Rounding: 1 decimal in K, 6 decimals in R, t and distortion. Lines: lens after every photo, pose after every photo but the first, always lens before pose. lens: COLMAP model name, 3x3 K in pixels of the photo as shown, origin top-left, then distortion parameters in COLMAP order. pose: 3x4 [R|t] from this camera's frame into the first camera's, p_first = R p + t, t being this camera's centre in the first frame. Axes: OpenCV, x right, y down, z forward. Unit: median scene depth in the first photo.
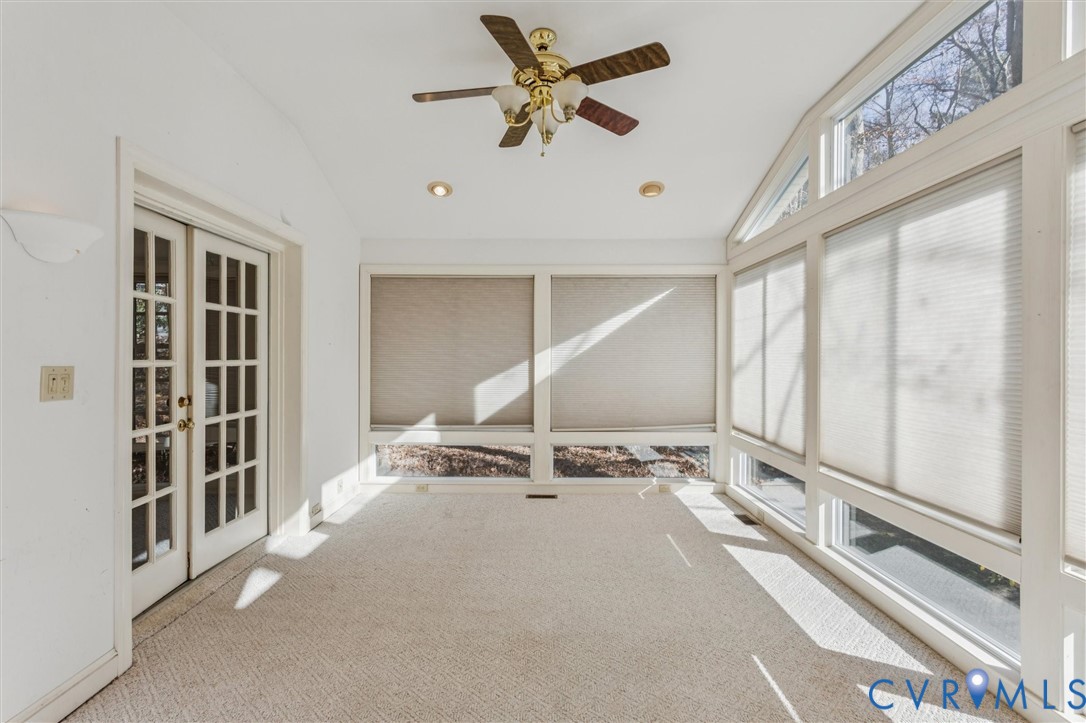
lens RADIAL K [[527.0, 0, 542.2], [0, 527.0, 357.0], [0, 0, 1]] dist [0.011780, 0.000389]
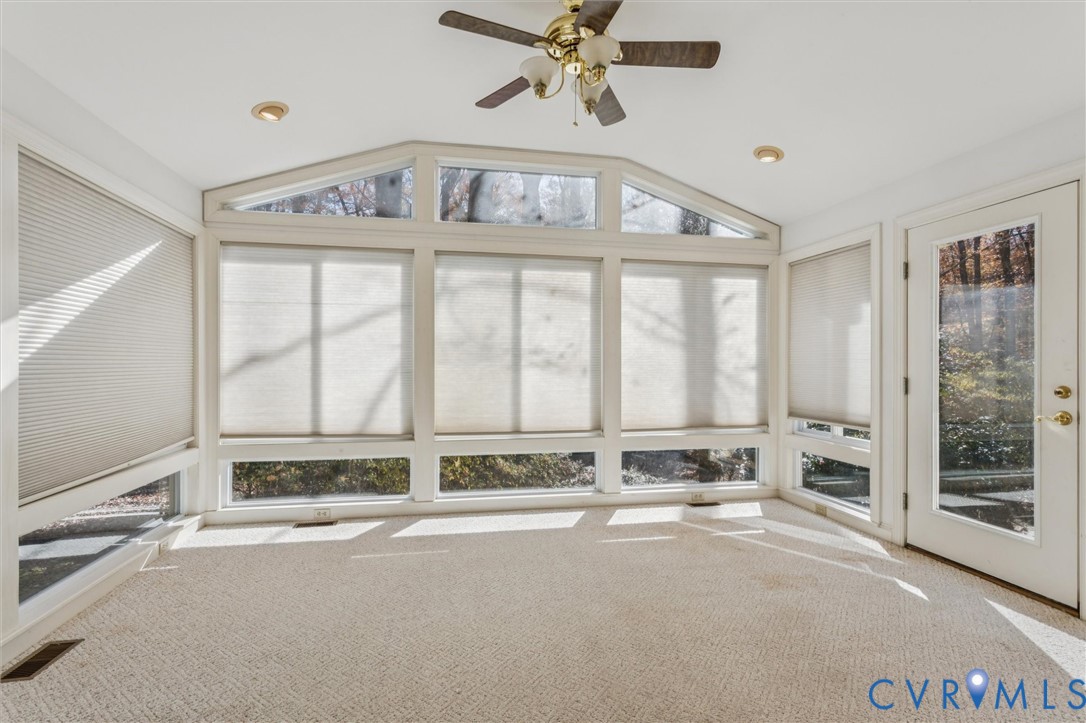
lens RADIAL K [[513.0, 0, 538.7], [0, 513.0, 362.8], [0, 0, 1]] dist [0.015662, 0.000075]
pose [[-0.177753, -0.000925, 0.984075, -0.852689], [-0.003105, 0.999995, 0.000379, 0.038596], [-0.984070, -0.002989, -0.177755, 1.175441]]
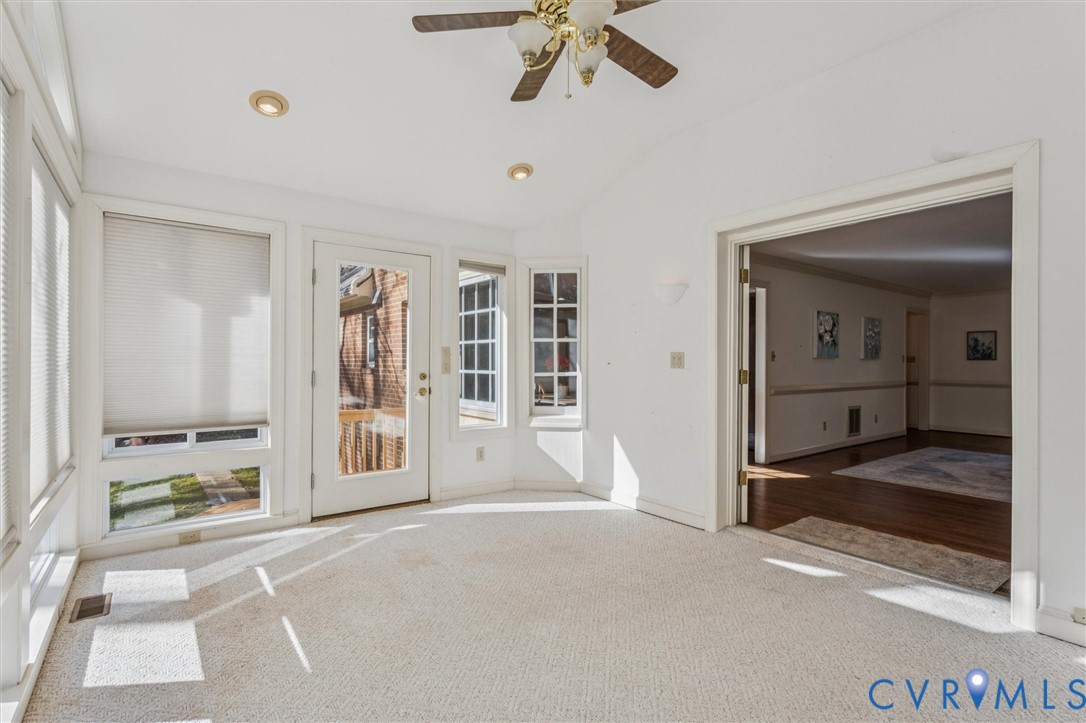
lens RADIAL K [[527.0, 0, 542.2], [0, 527.0, 357.0], [0, 0, 1]] dist [0.011780, 0.000389]
pose [[-0.805836, -0.012155, -0.592014, 0.508795], [-0.009856, 0.999926, -0.007114, 0.036971], [0.592057, 0.000103, -0.805896, 1.591883]]
